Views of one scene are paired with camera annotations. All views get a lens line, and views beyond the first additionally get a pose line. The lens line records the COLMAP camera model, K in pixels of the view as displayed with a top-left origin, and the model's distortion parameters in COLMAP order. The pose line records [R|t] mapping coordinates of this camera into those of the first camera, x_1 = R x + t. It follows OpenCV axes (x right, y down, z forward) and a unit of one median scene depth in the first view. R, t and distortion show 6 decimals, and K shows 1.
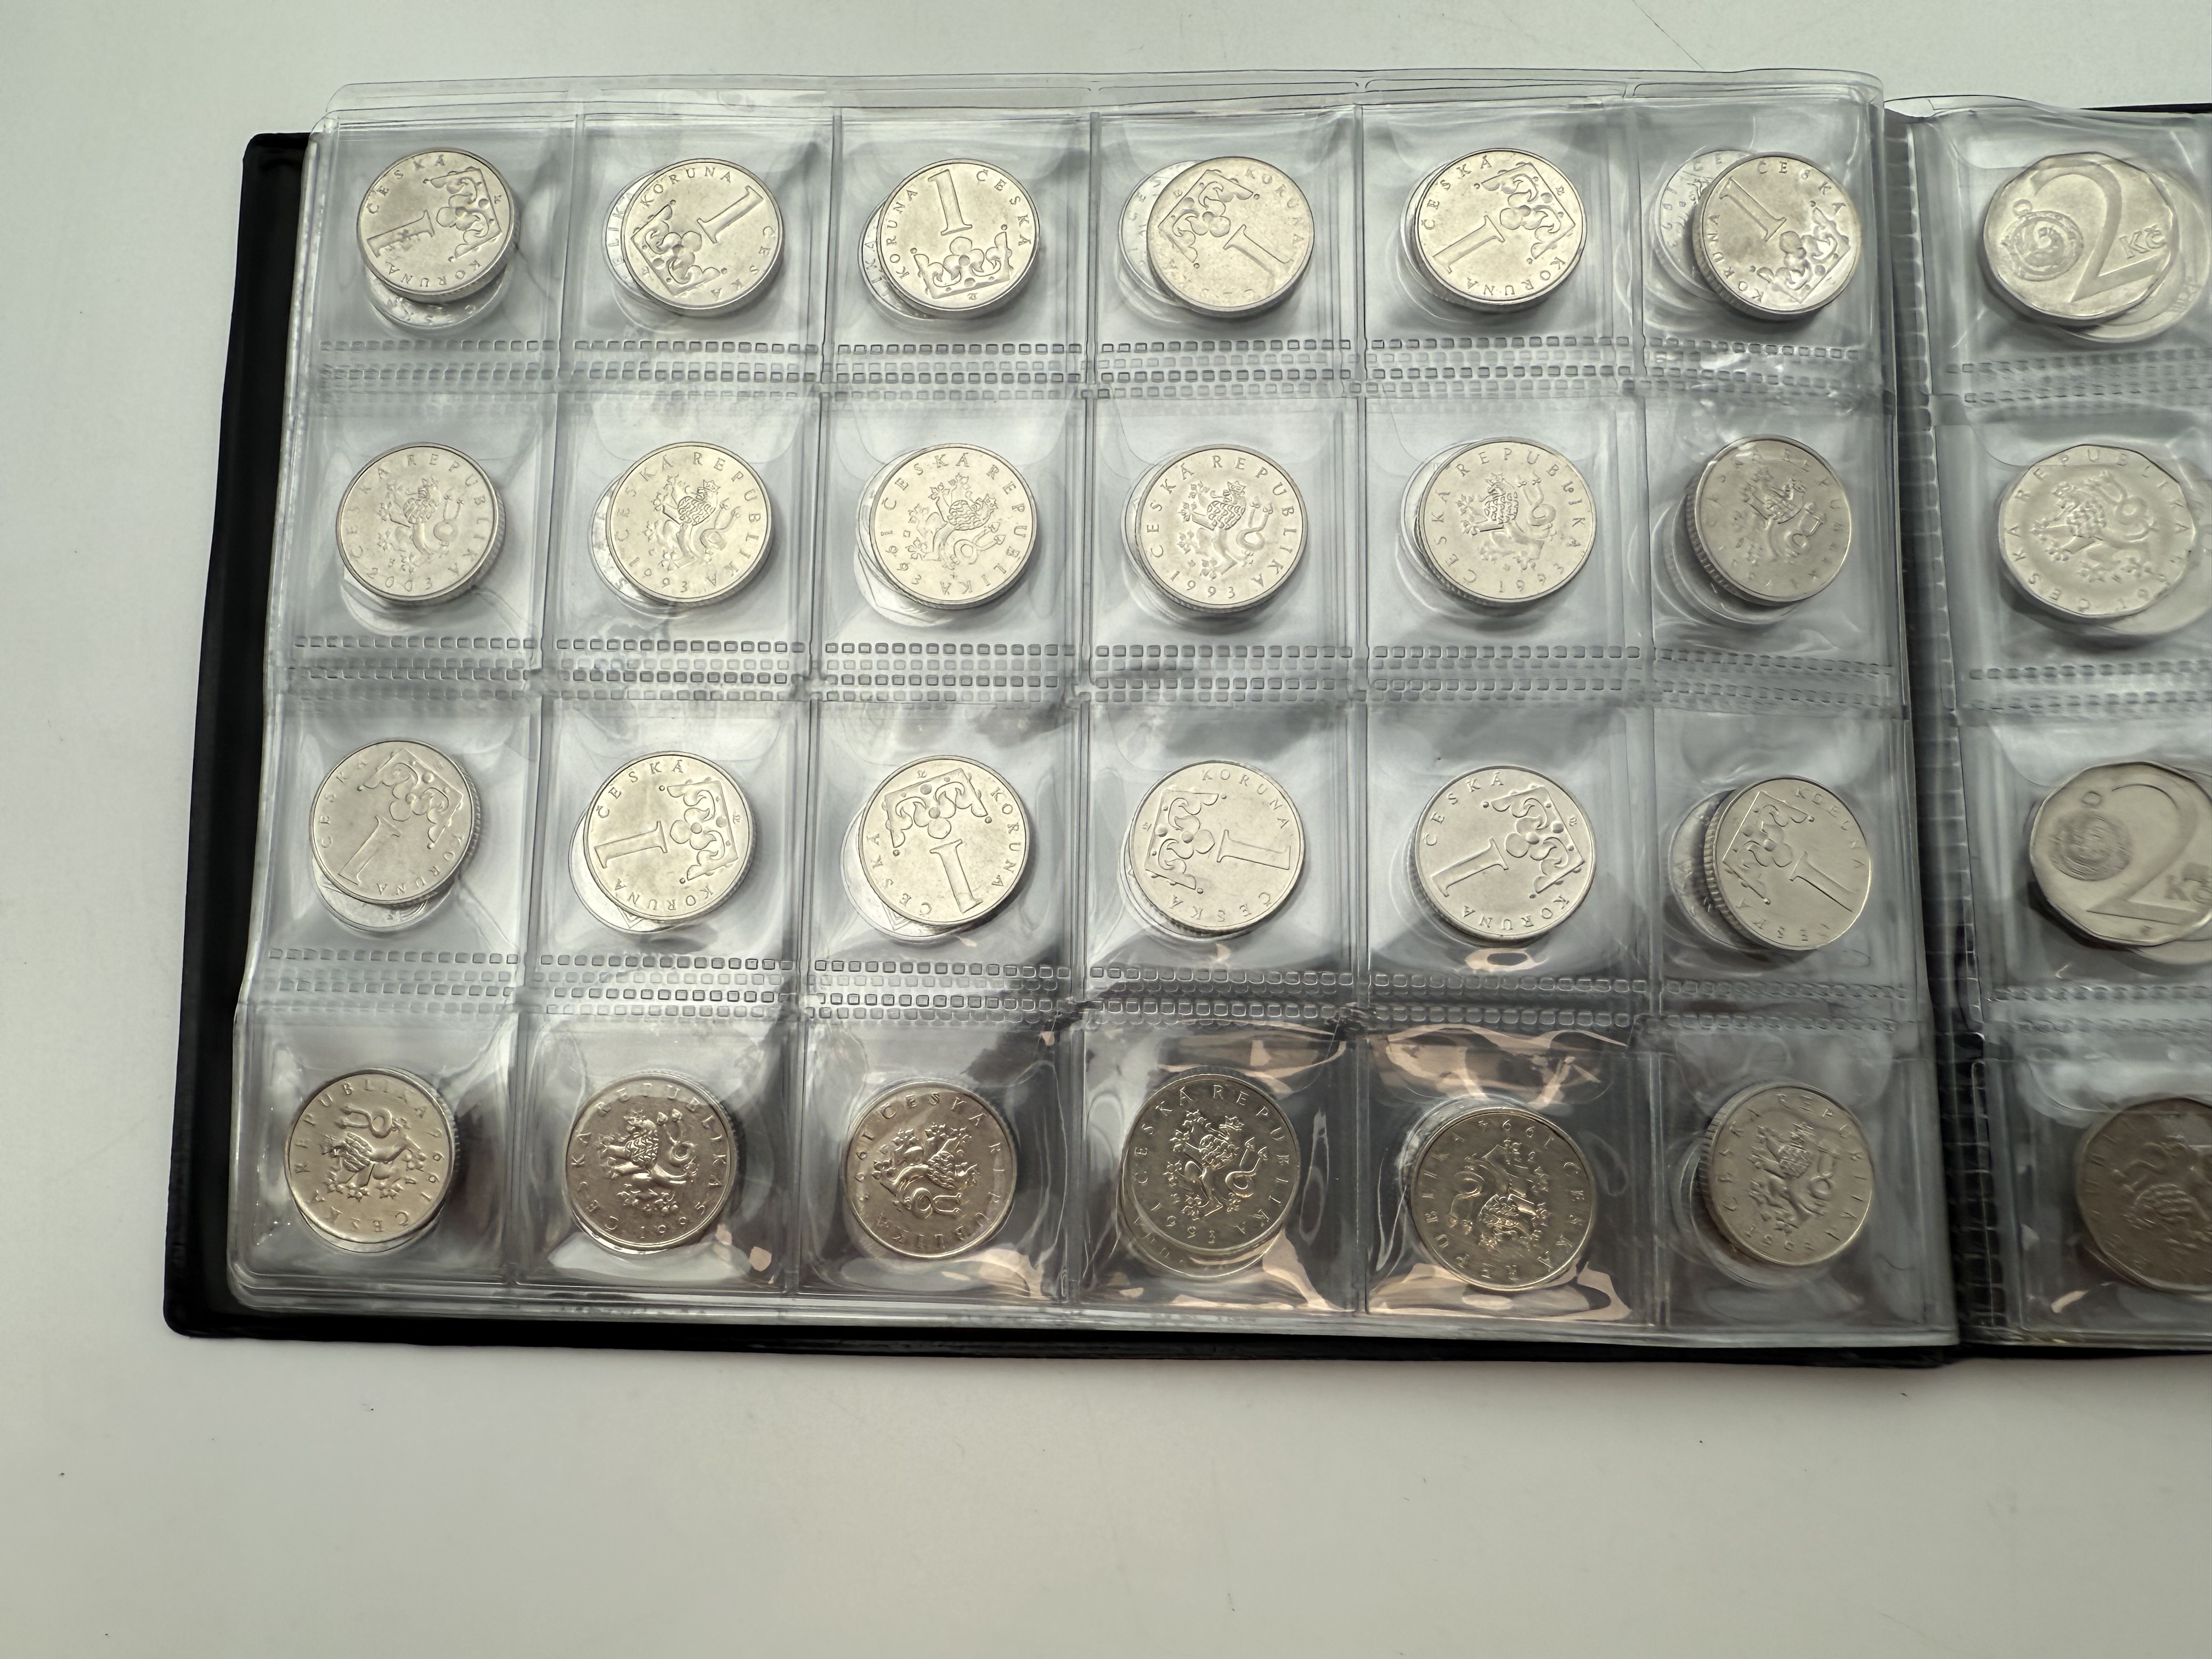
lens RADIAL K [[1542.7, 0, 1106.0], [0, 1542.7, 829.5], [0, 0, 1]] dist [-0.001438, 0.003557]
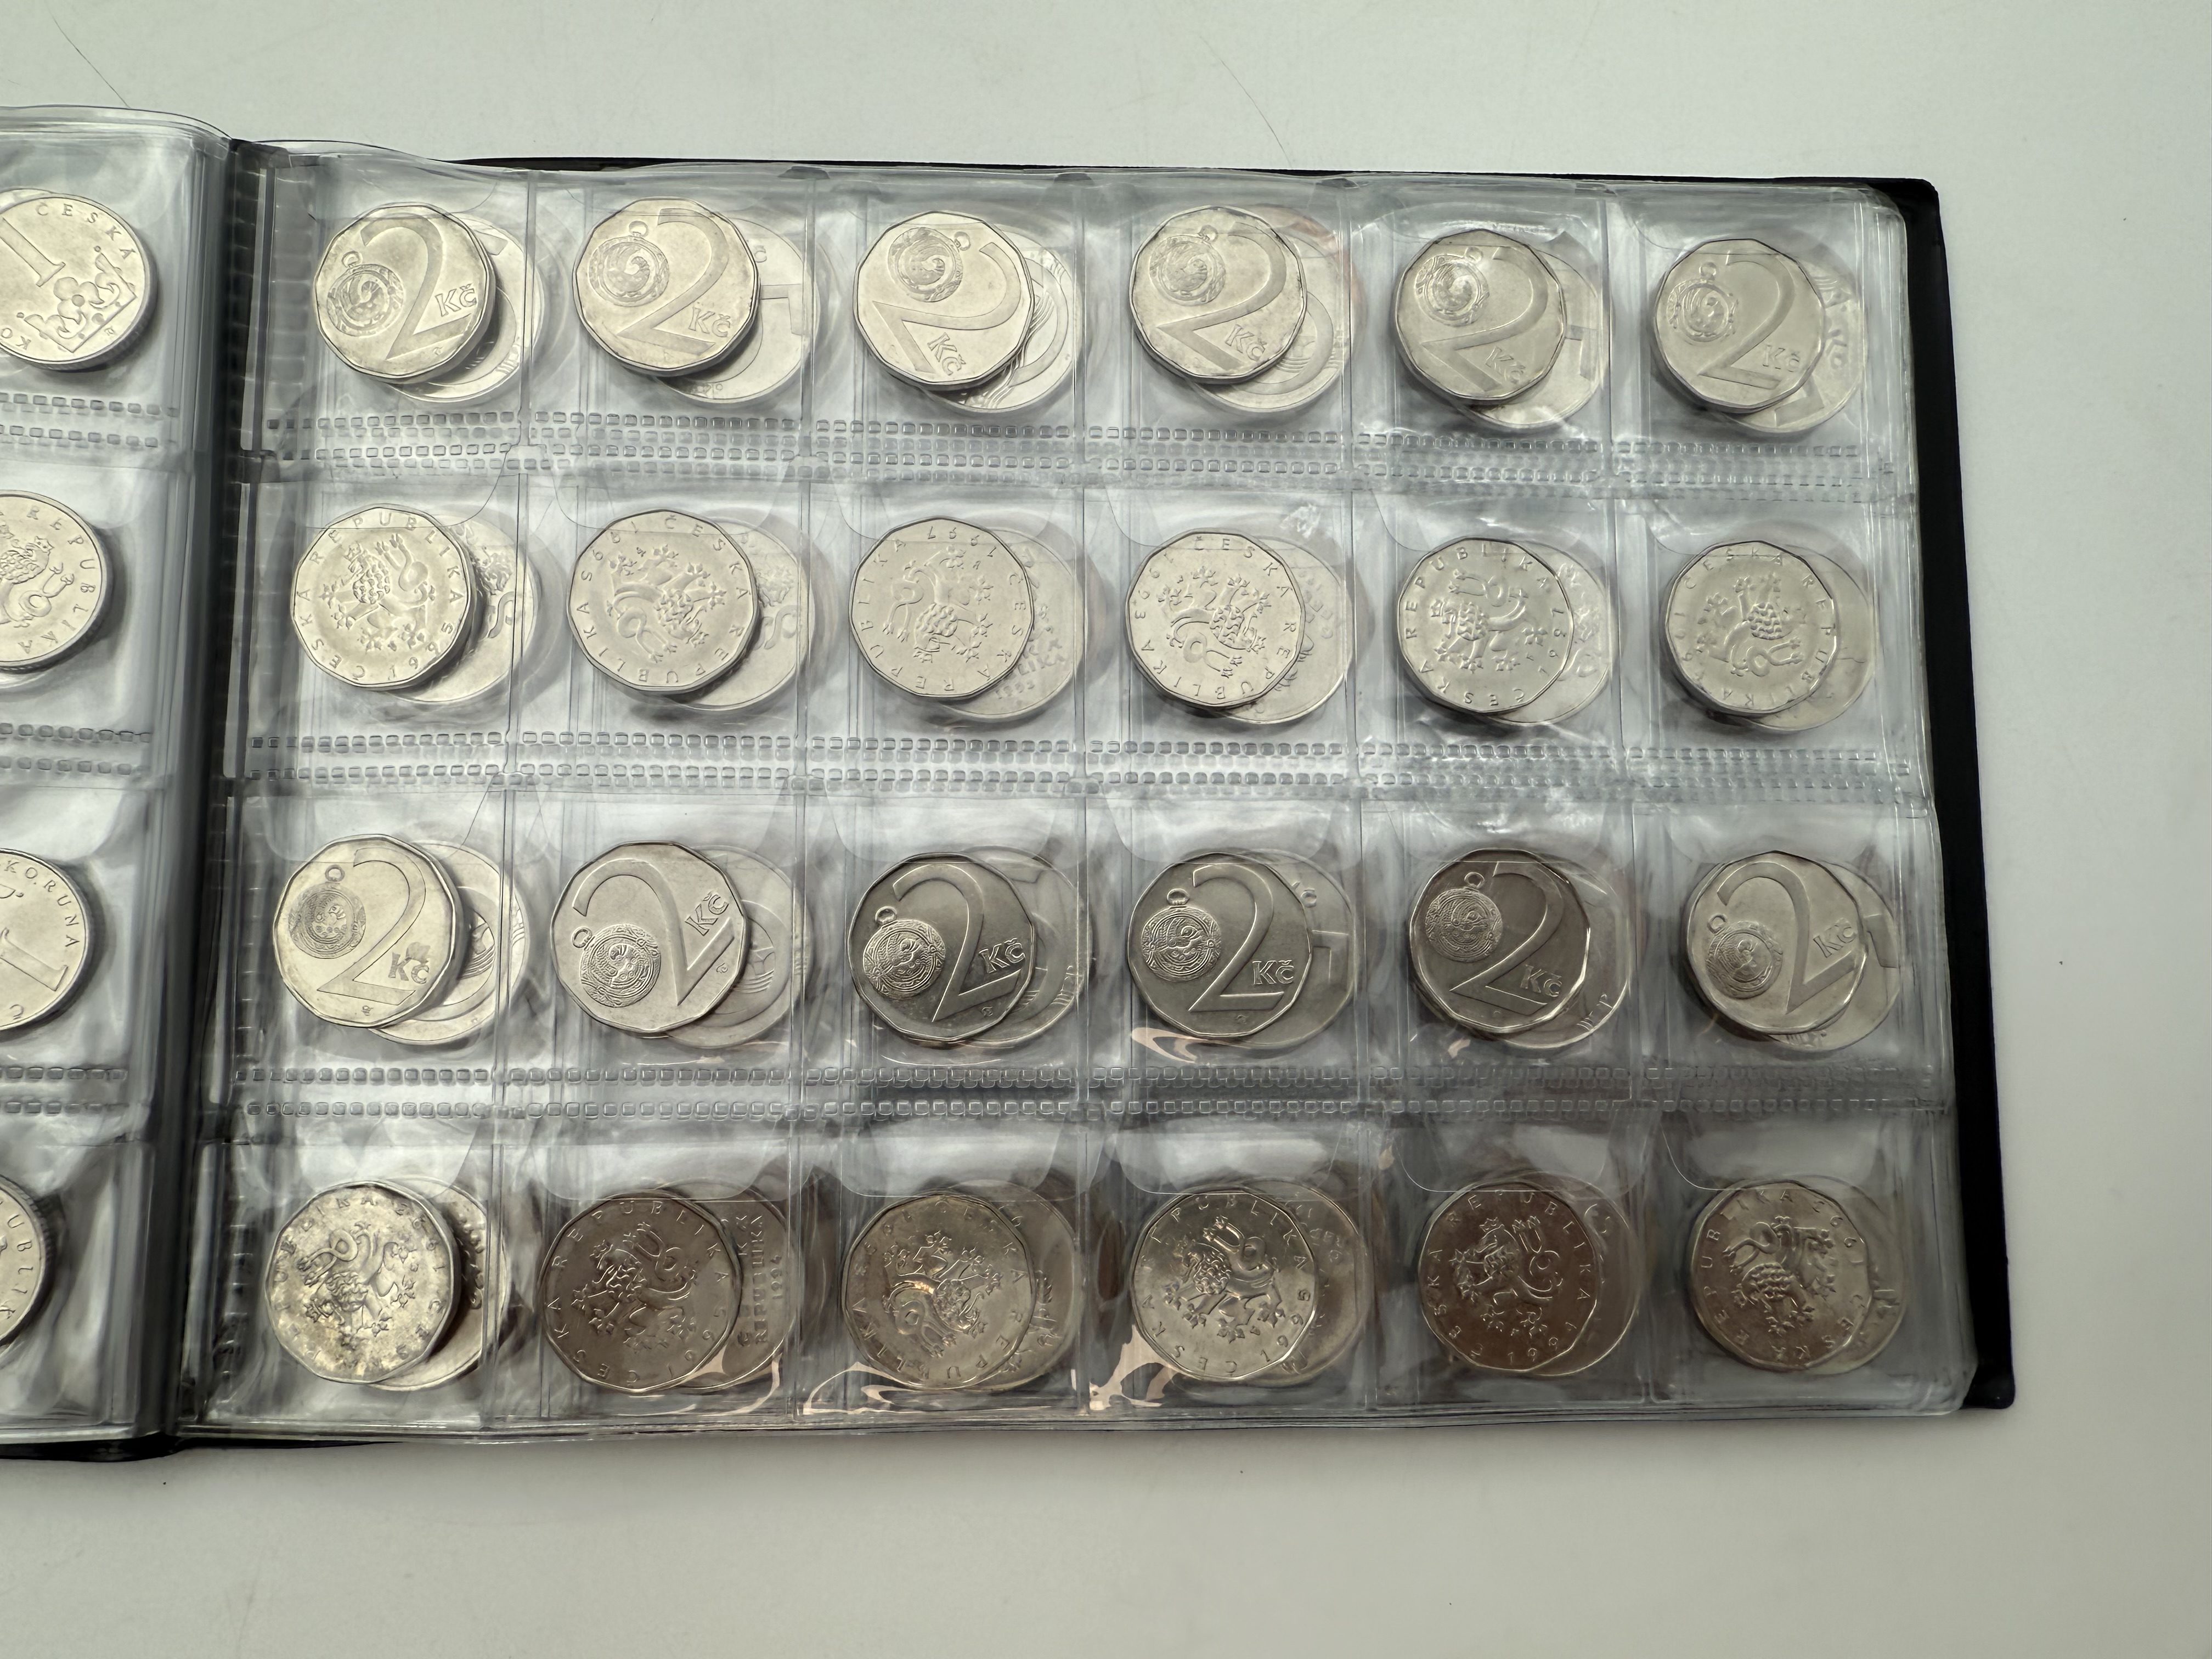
lens RADIAL K [[1574.6, 0, 1106.1], [0, 1574.6, 940.7], [0, 0, 1]] dist [-0.003687, -0.006696]
pose [[0.997217, -0.001347, 0.074543, 1.010746], [0.000364, 0.999913, 0.013204, 0.008882], [-0.074554, -0.013140, 0.997130, -0.017095]]
